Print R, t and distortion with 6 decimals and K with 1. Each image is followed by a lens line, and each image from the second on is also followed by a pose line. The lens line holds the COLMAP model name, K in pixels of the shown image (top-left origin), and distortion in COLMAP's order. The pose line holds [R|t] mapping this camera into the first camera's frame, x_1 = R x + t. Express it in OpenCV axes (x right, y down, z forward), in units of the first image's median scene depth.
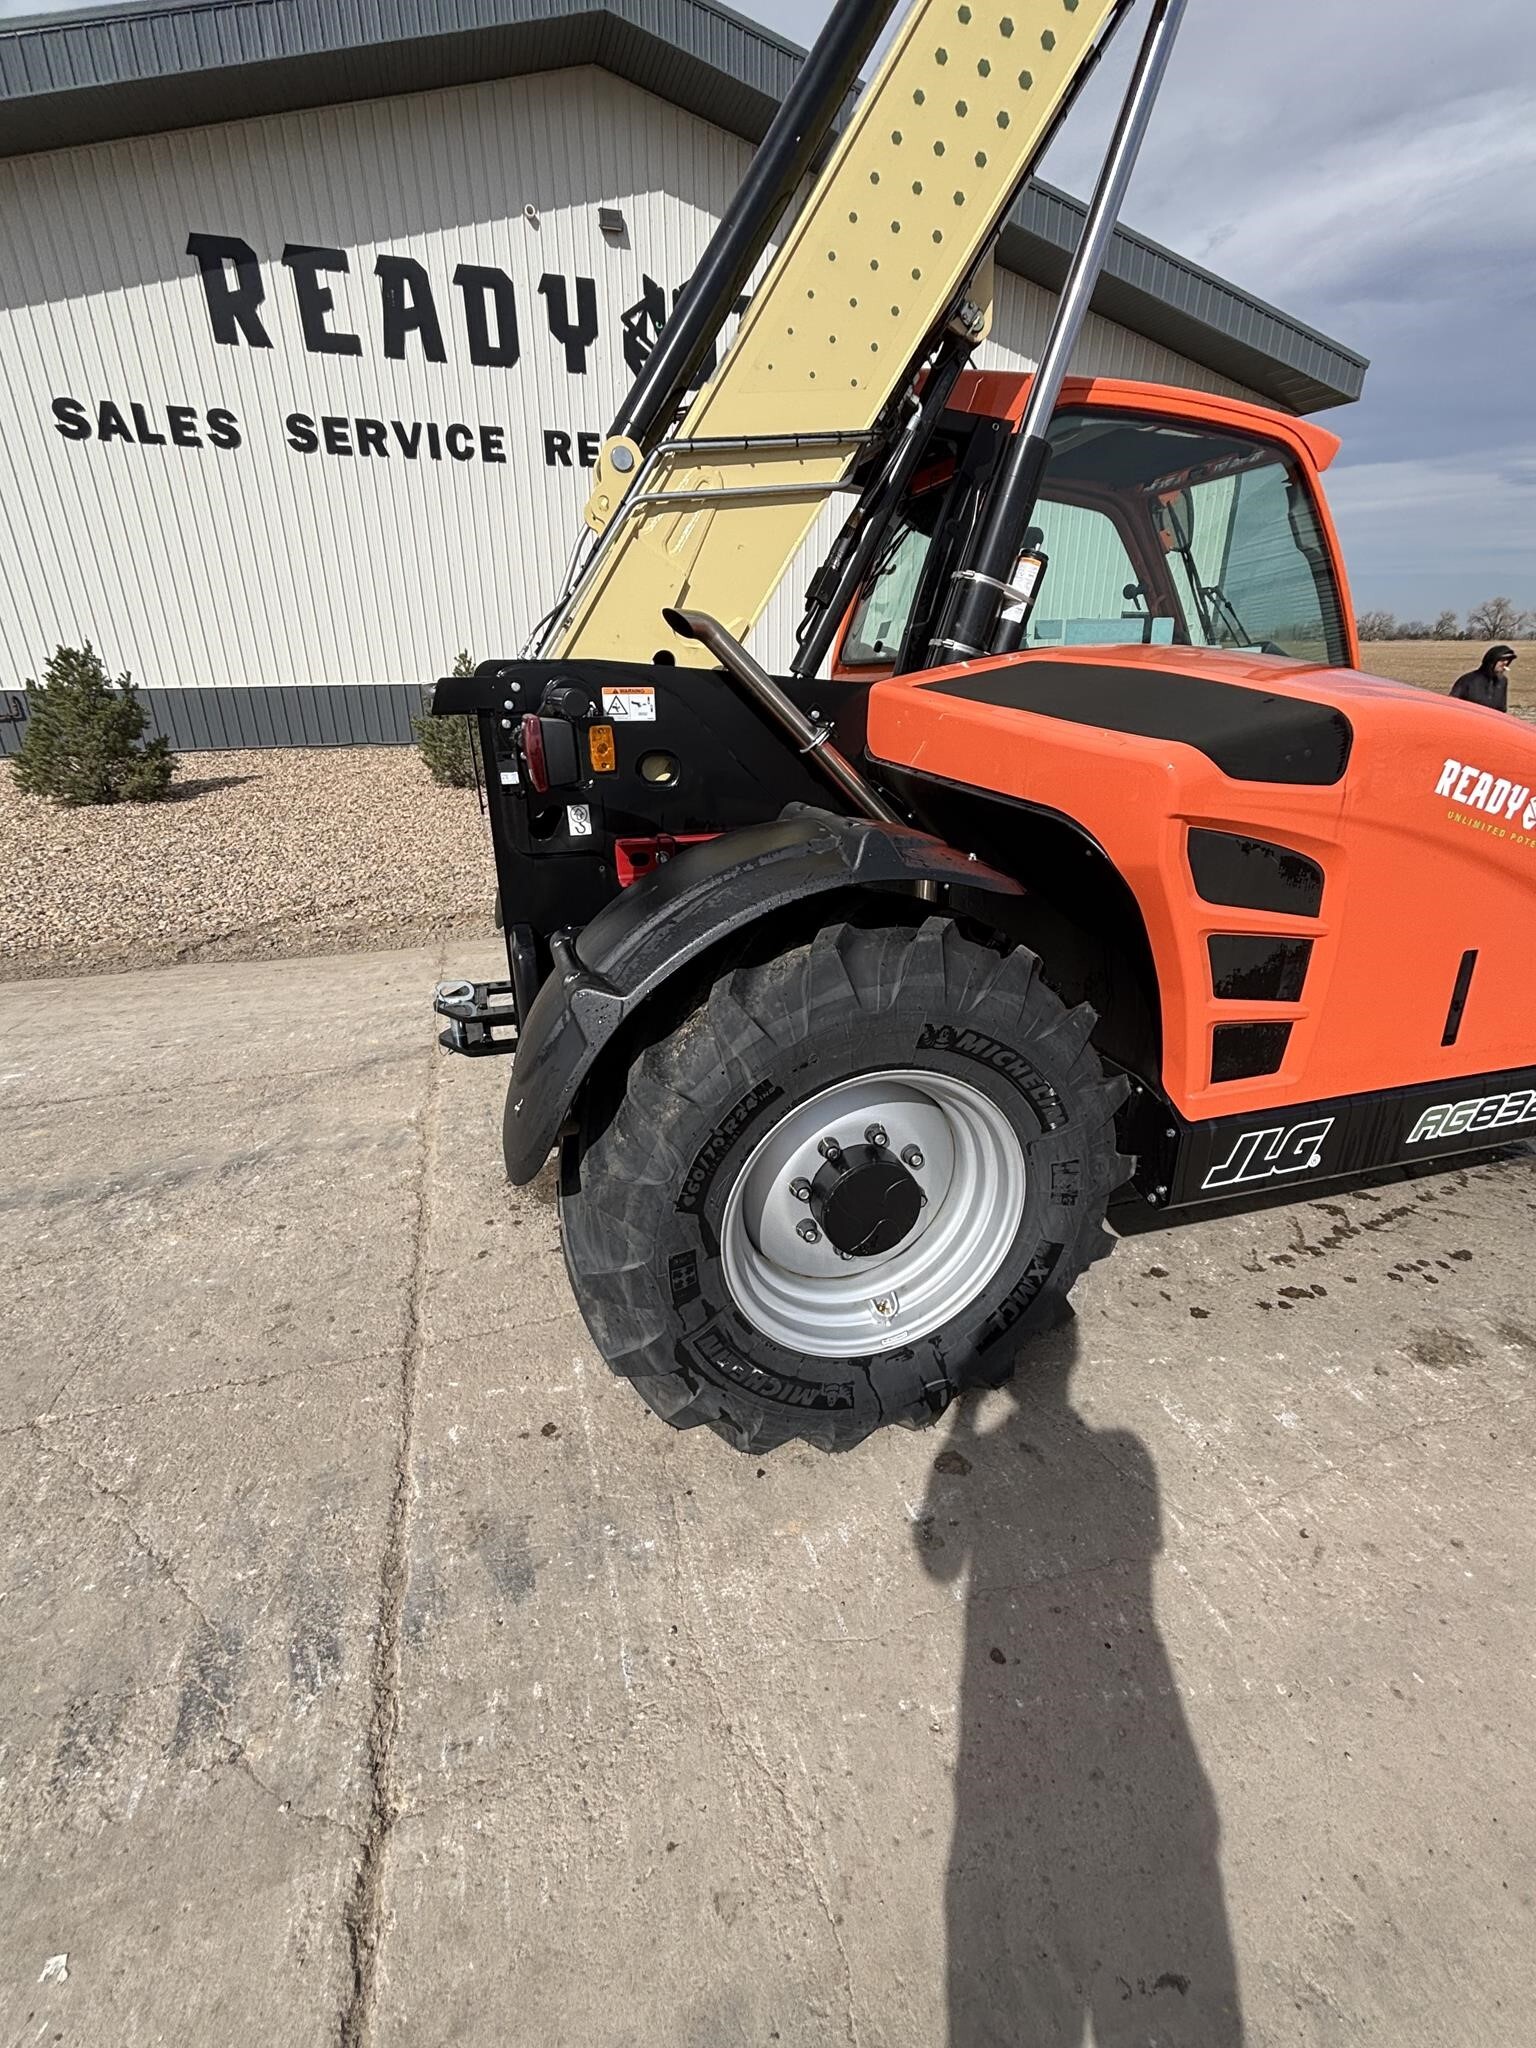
lens RADIAL K [[904.1, 0, 767.7], [0, 904.1, 1024.1], [0, 0, 1]] dist [-0.003167, 0.001932]
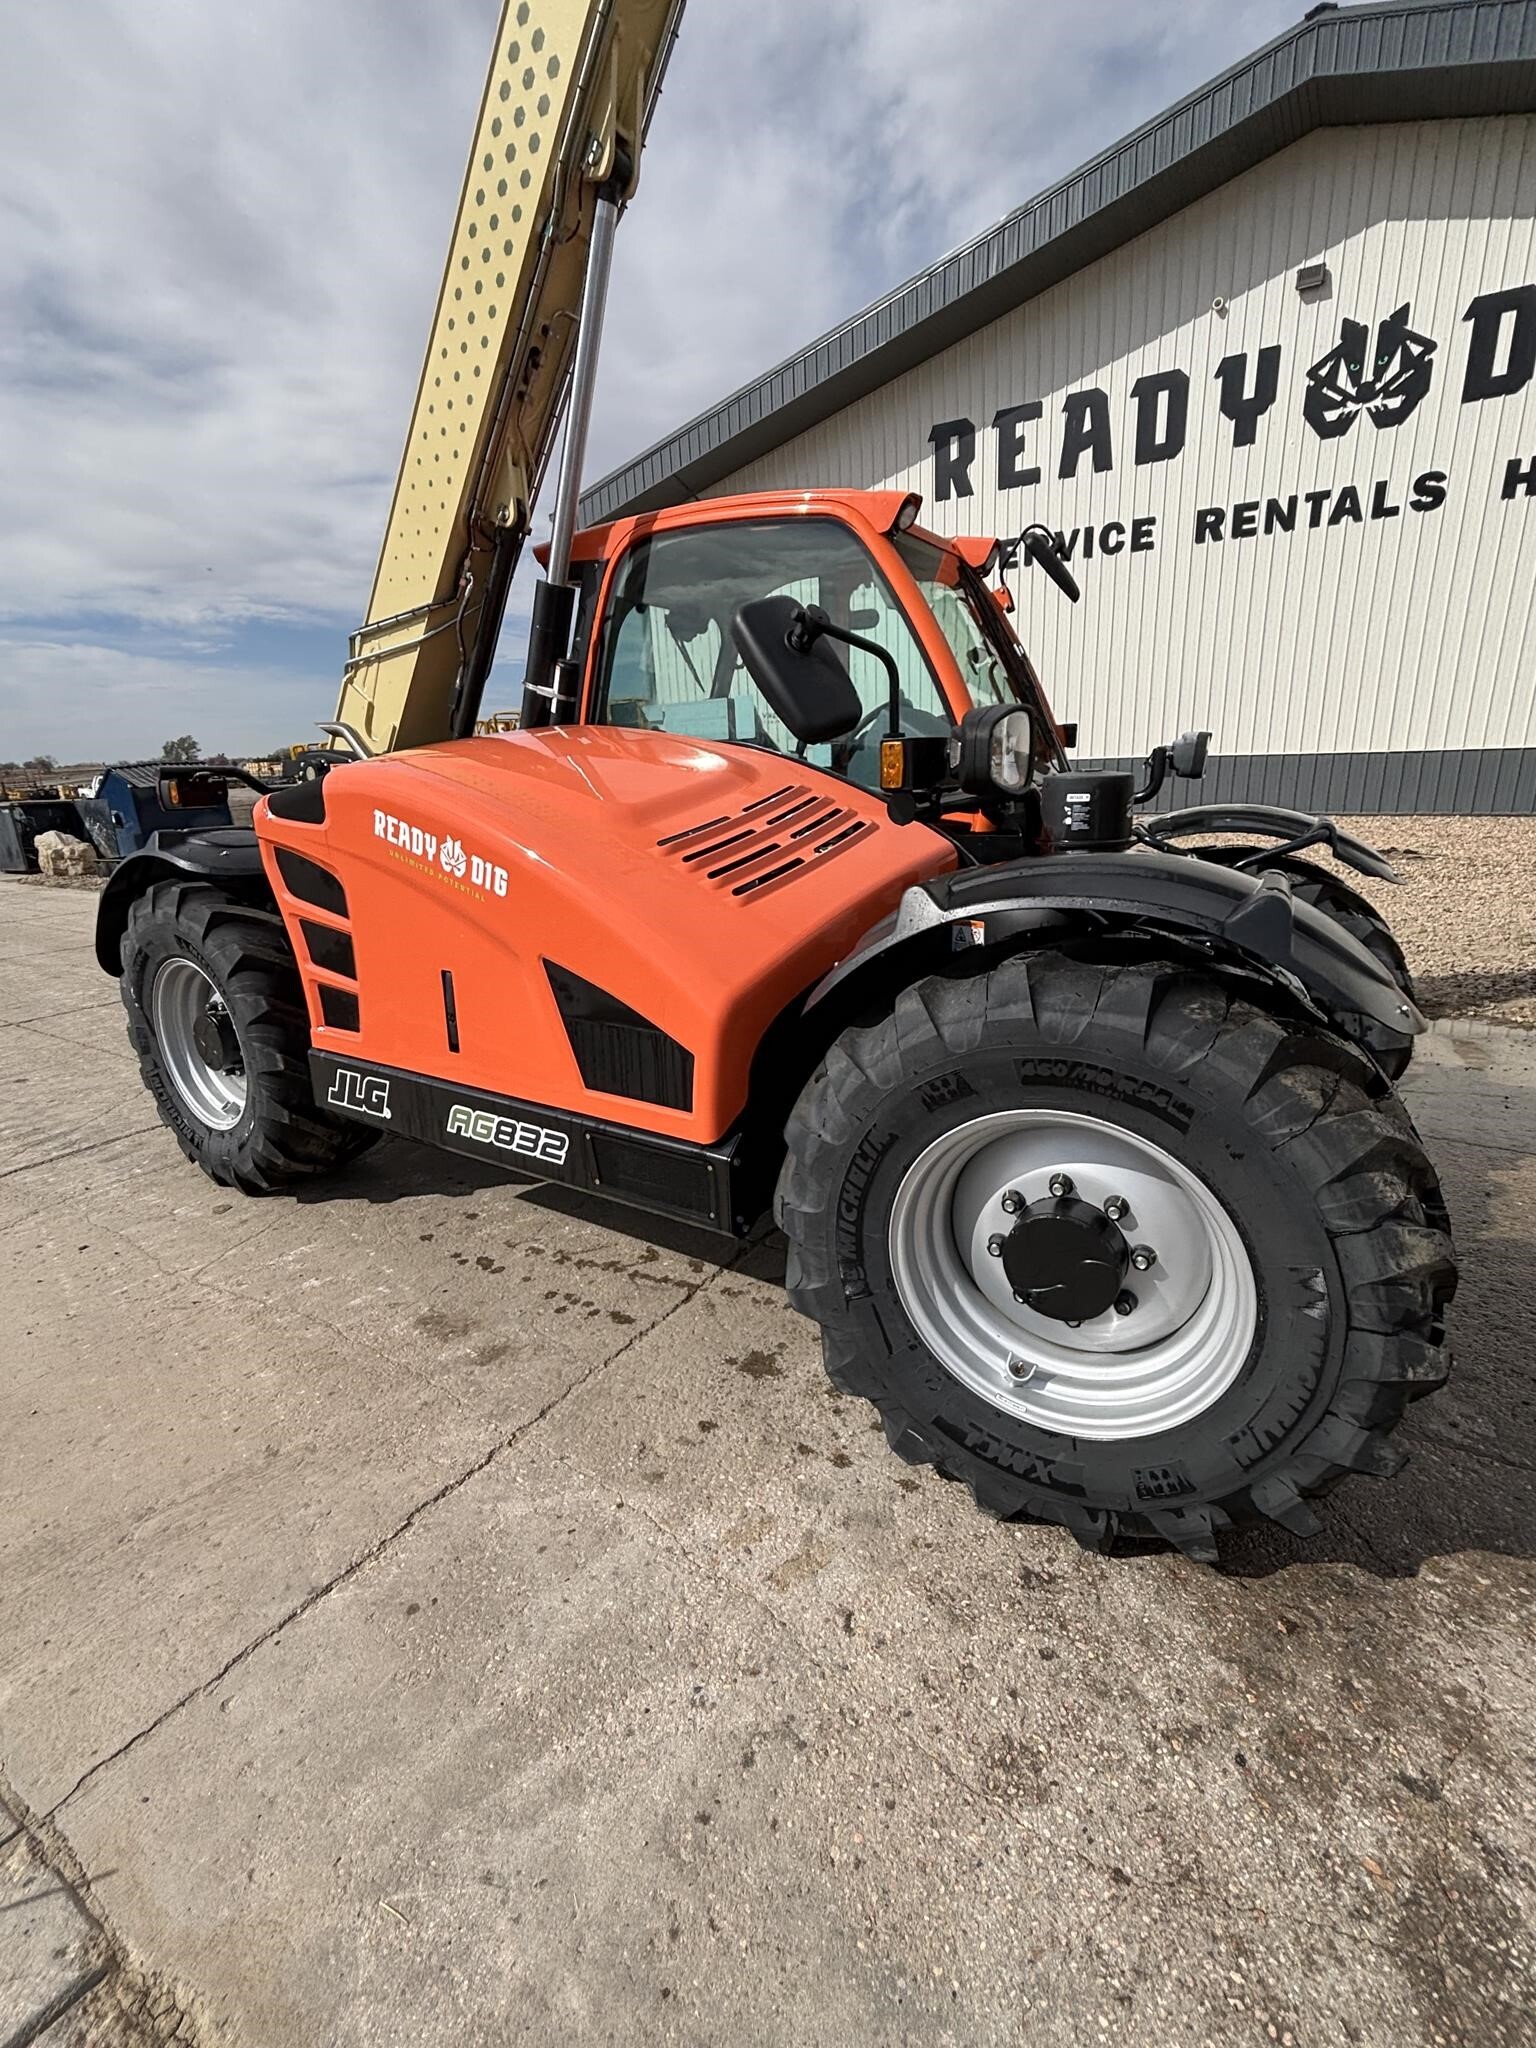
lens RADIAL K [[904.1, 0, 771.0], [0, 904.1, 1025.8], [0, 0, 1]] dist [-0.003167, 0.001932]
pose [[0.648304, 0.201014, -0.734367, 1.801696], [-0.255068, 0.966125, 0.039277, -0.155093], [0.717386, 0.161850, 0.677615, 0.471032]]
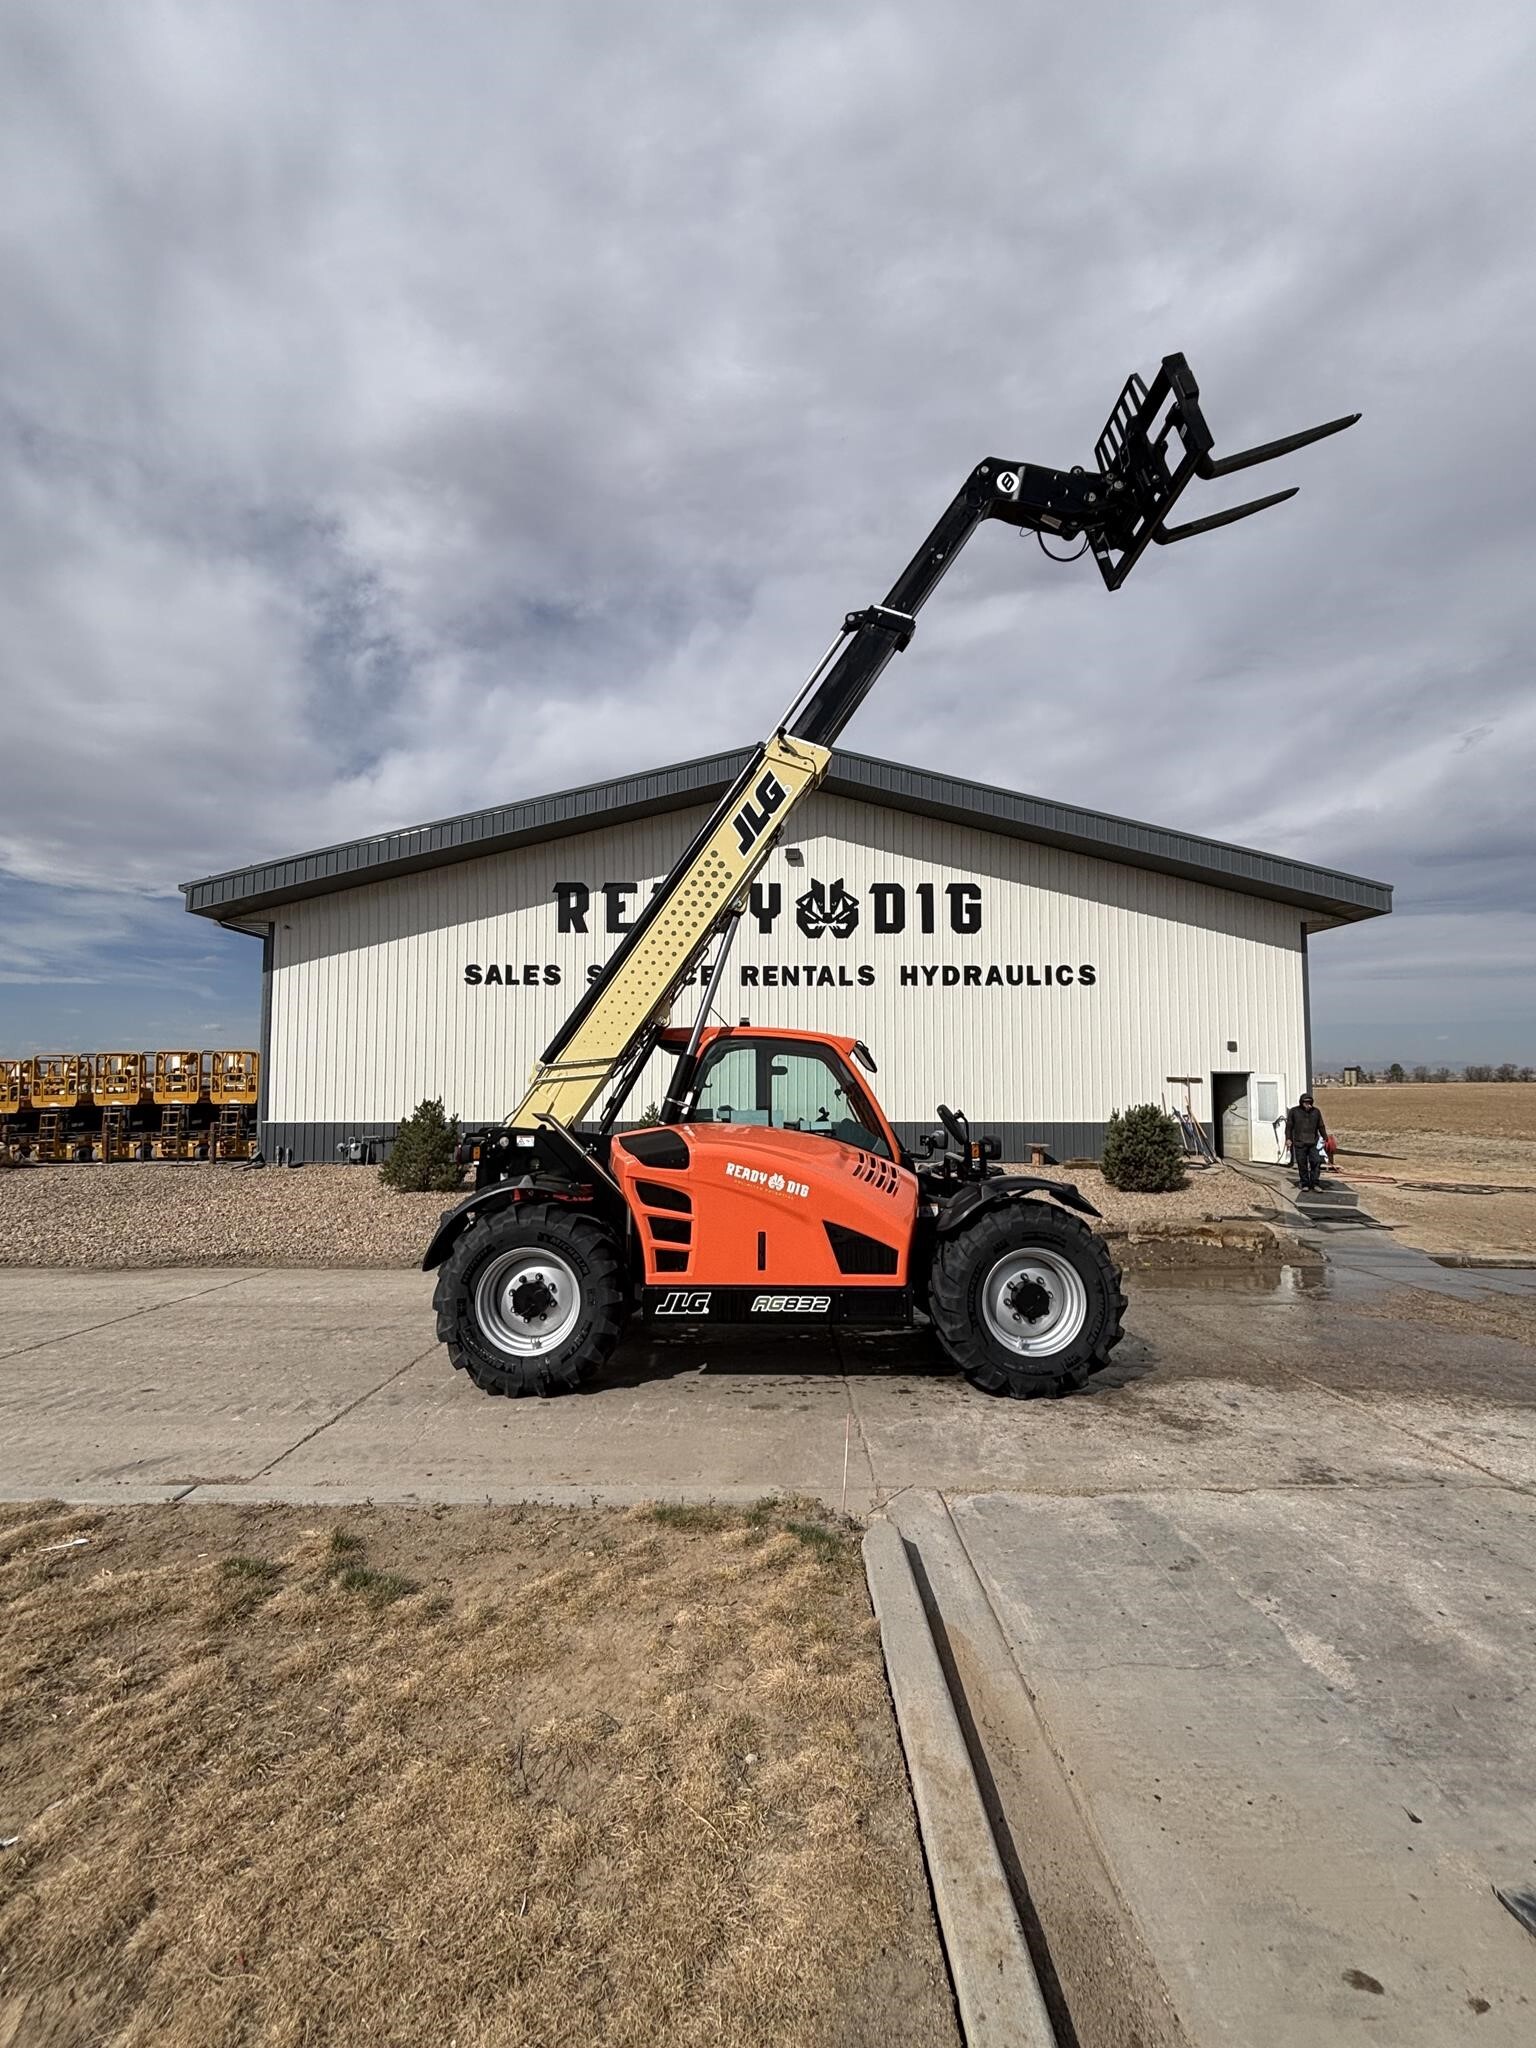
lens RADIAL K [[904.1, 0, 766.6], [0, 904.1, 1016.4], [0, 0, 1]] dist [-0.003167, 0.001932]
pose [[0.954427, -0.021657, -0.297658, 1.500698], [-0.115948, 0.892109, -0.436690, 0.490741], [0.275000, 0.451301, 0.848942, -1.503358]]
